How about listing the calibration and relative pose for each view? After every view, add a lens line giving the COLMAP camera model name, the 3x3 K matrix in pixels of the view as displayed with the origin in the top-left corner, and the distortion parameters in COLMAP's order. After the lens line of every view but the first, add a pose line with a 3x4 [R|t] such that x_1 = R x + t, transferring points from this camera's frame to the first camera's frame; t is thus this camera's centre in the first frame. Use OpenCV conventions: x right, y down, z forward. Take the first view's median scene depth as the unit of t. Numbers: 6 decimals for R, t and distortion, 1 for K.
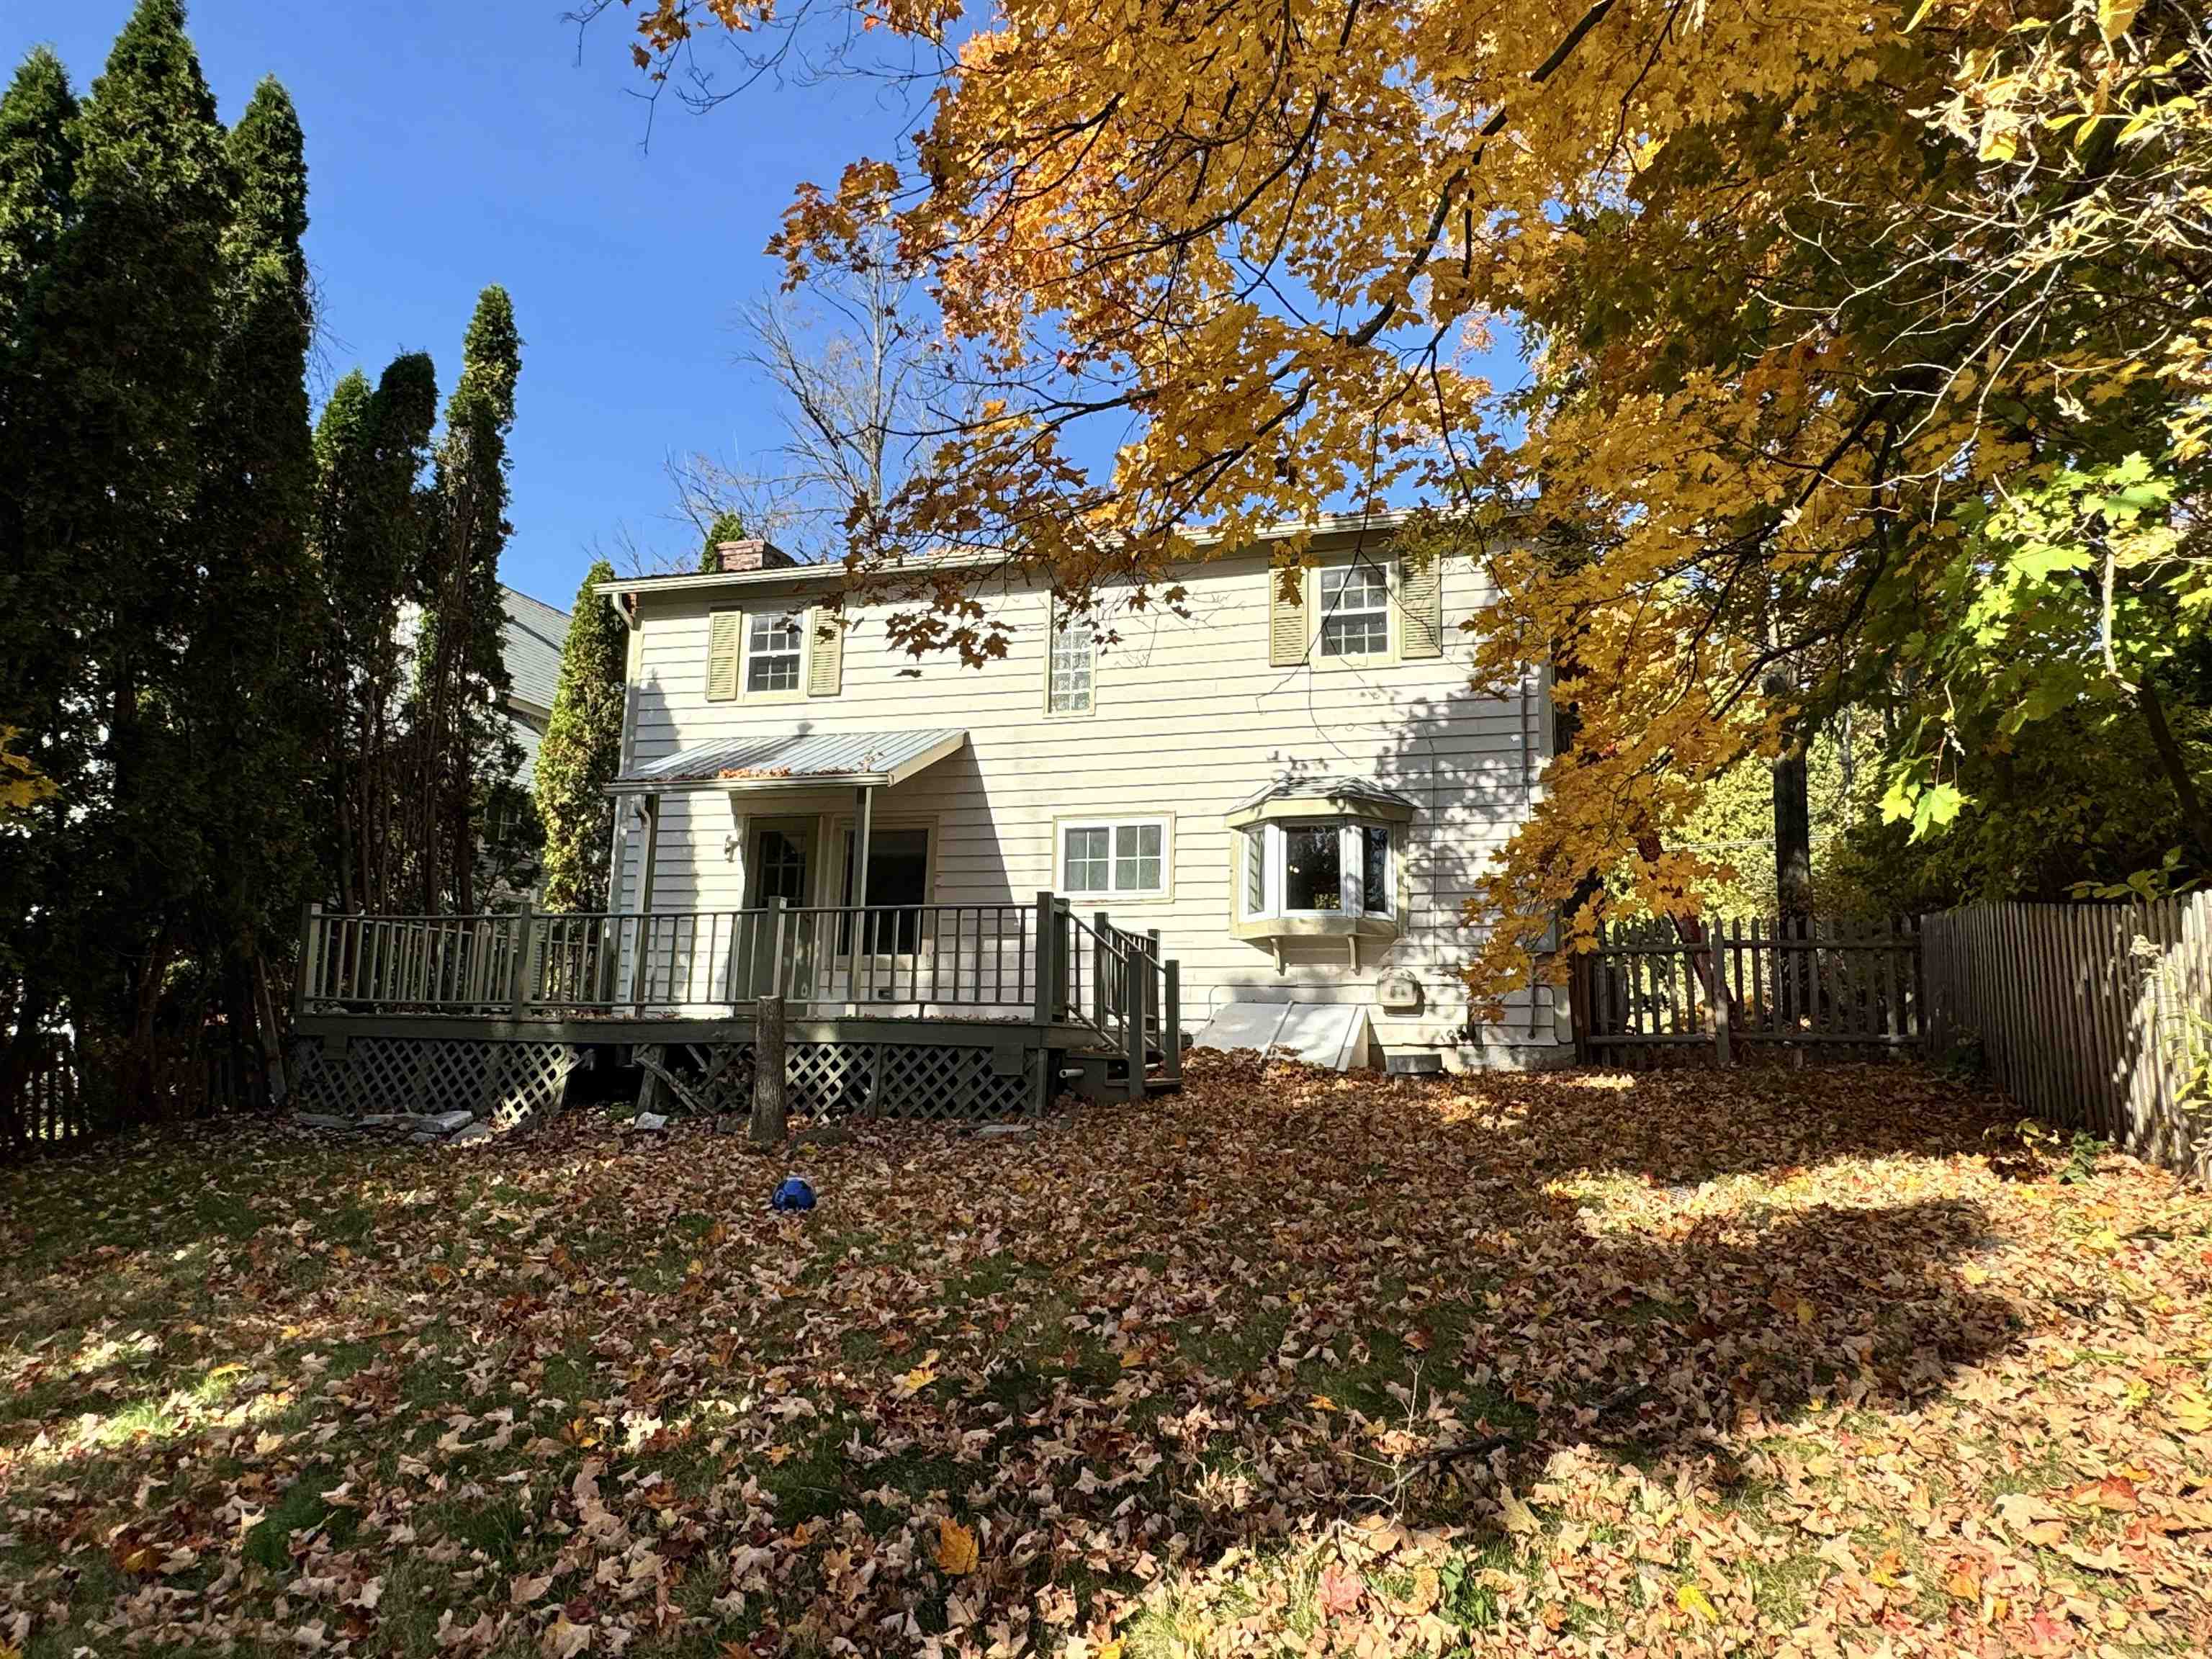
lens RADIAL K [[1352.8, 0, 1075.5], [0, 1352.8, 822.6], [0, 0, 1]] dist [0.042489, 0.000101]
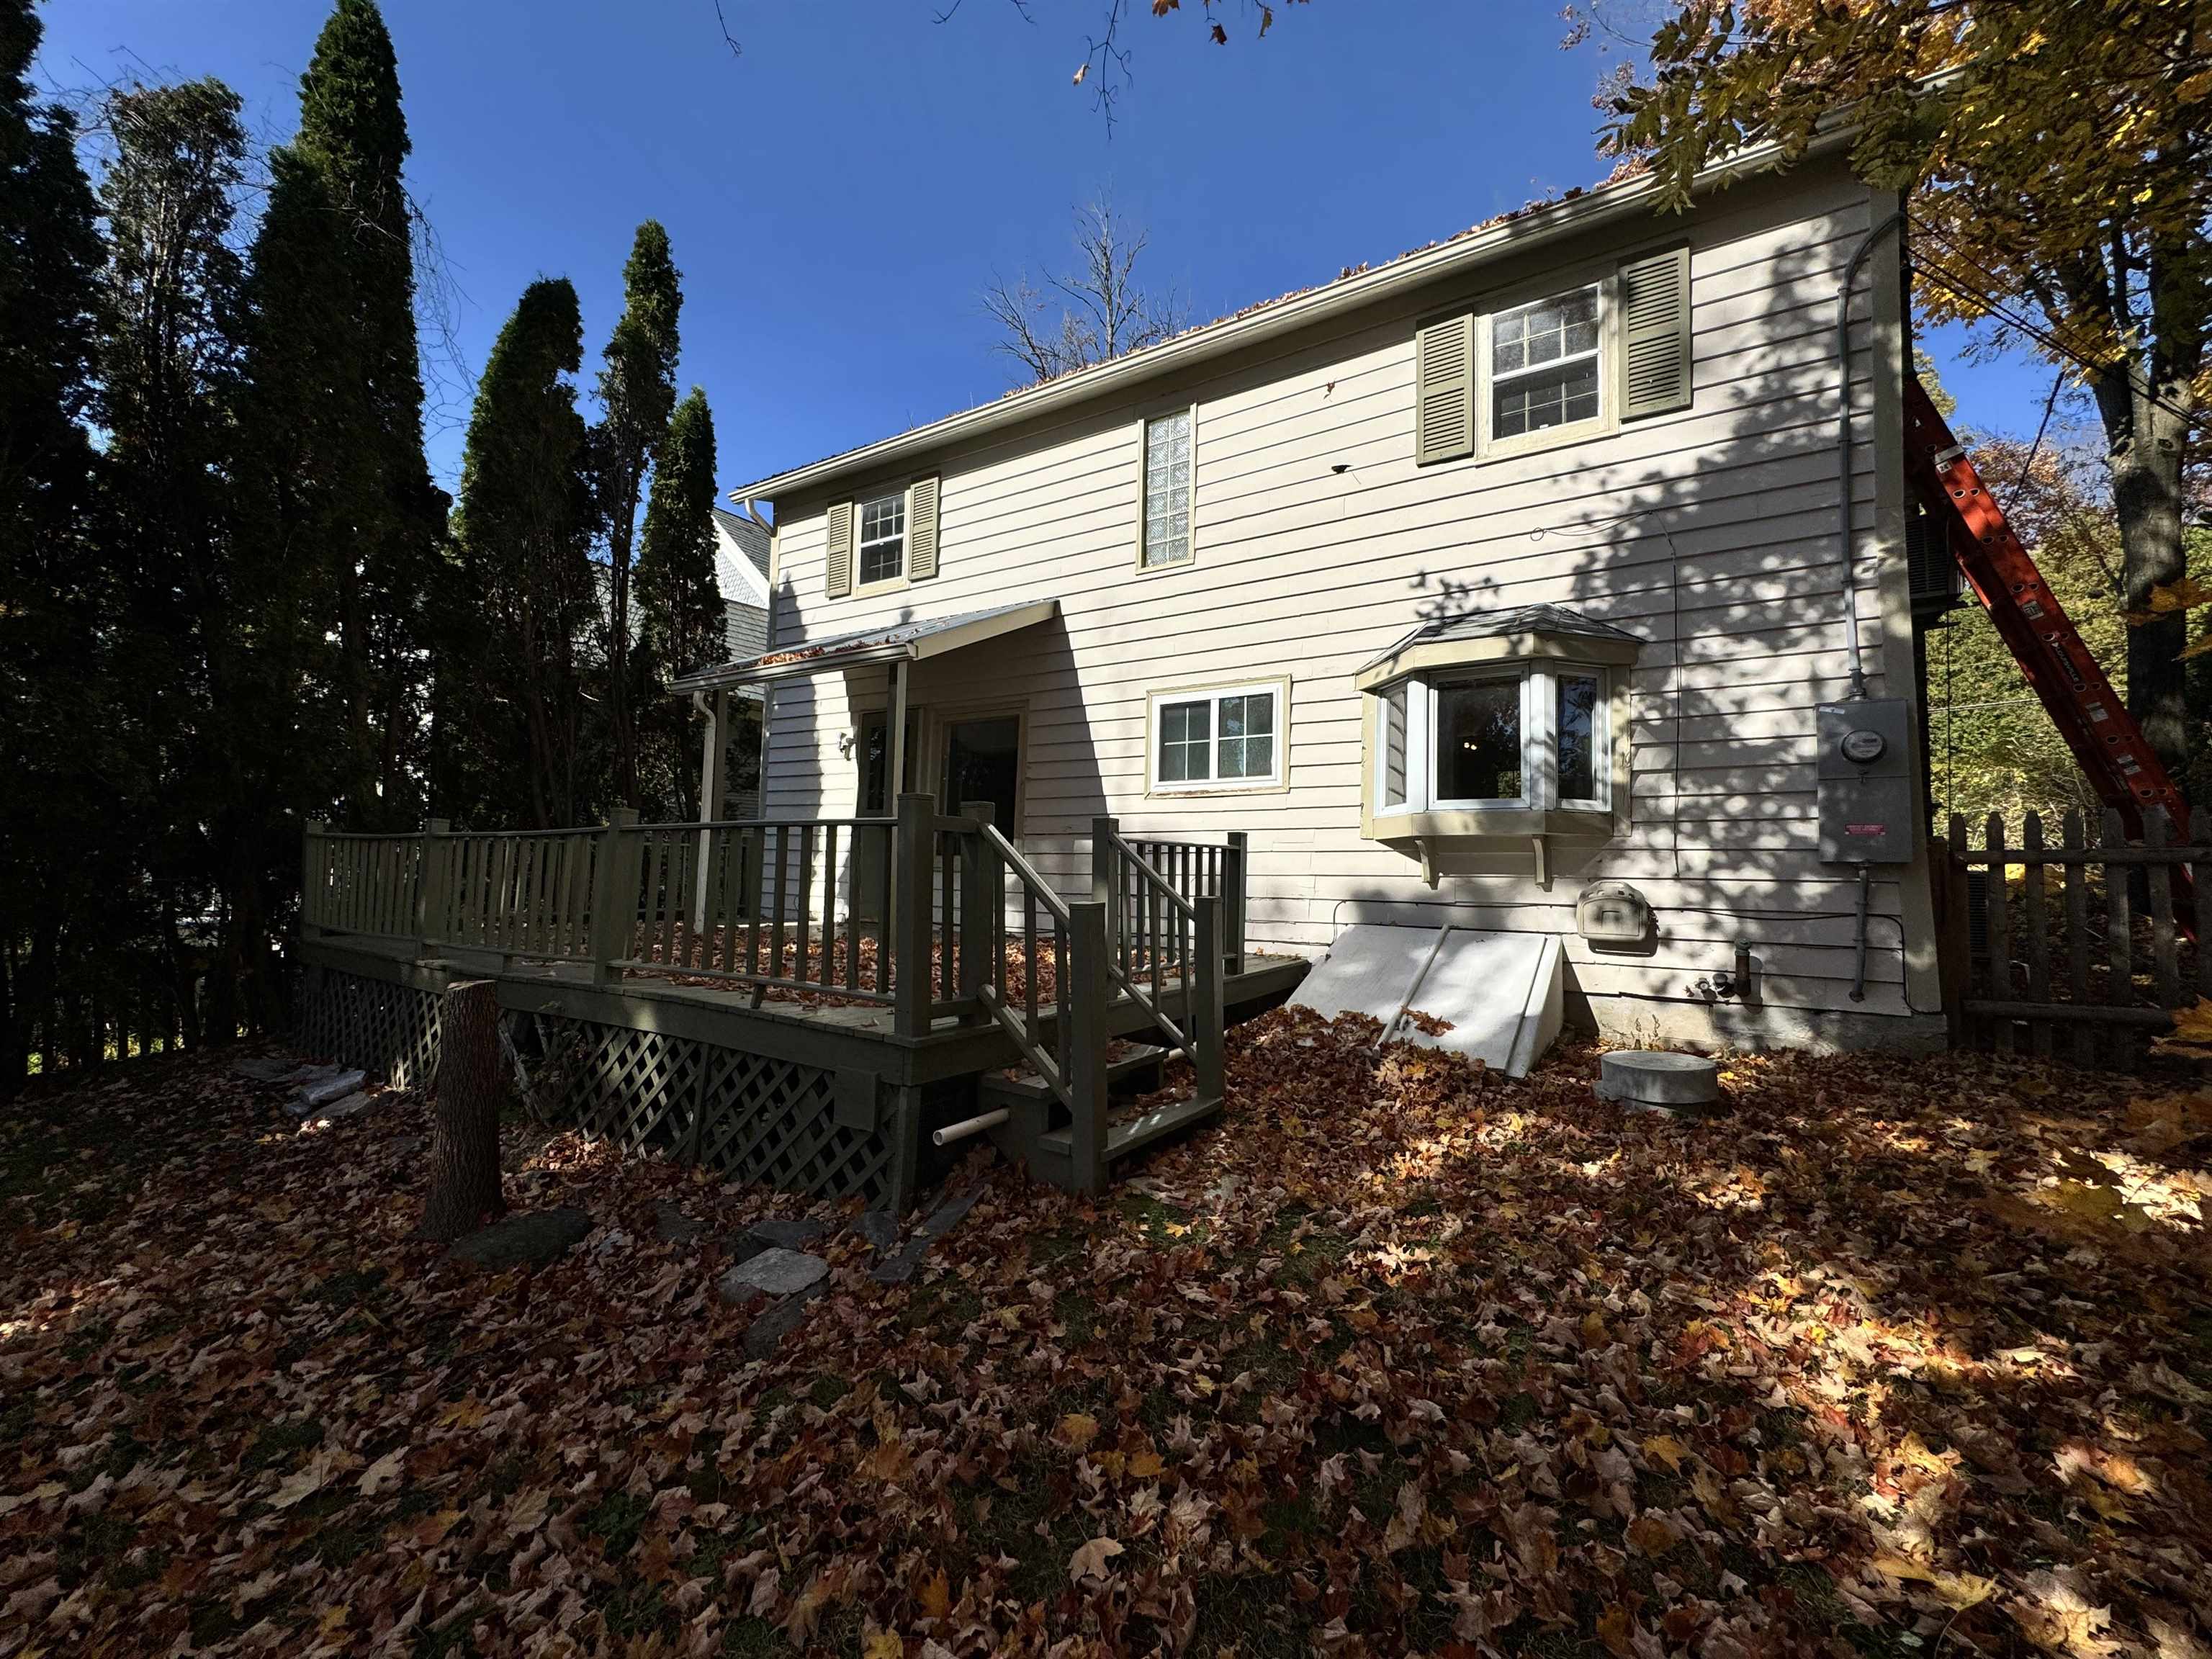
lens RADIAL K [[884.2, 0, 1105.1], [0, 884.2, 834.4], [0, 0, 1]] dist [-0.006091, 0.000113]
pose [[0.967840, -0.015443, -0.251092, 0.101632], [0.043839, 0.993195, 0.107894, 0.024876], [0.247717, -0.115432, 0.961931, 0.501367]]
